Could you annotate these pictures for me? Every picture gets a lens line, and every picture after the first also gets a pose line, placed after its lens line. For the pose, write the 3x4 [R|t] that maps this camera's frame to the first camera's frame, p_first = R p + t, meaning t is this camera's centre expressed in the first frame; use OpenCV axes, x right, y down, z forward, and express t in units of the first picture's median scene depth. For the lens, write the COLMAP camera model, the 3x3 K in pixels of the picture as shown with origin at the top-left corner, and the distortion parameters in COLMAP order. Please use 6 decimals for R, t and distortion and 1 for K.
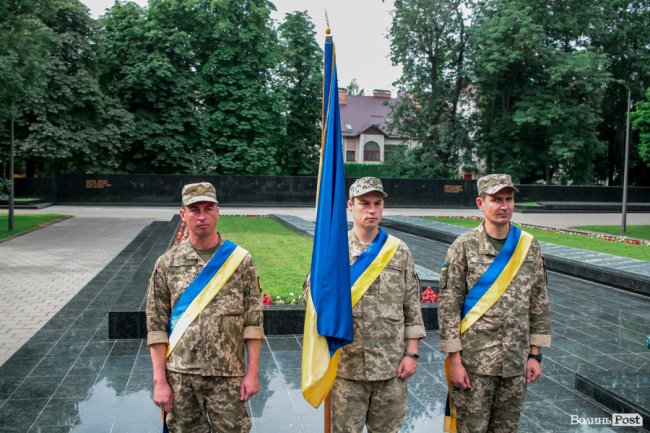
lens RADIAL K [[716.1, 0, 325.0], [0, 716.1, 216.5], [0, 0, 1]] dist [-0.123921, 0.121092]
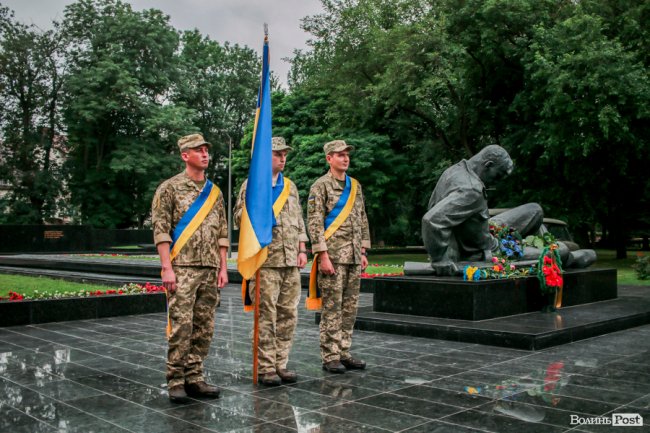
lens RADIAL K [[716.1, 0, 325.0], [0, 716.1, 216.5], [0, 0, 1]] dist [-0.123921, 0.121092]
pose [[0.830679, -0.006479, 0.556714, -0.698854], [0.049615, 0.996815, -0.062431, 0.215400], [-0.554536, 0.079482, 0.828355, -0.313278]]
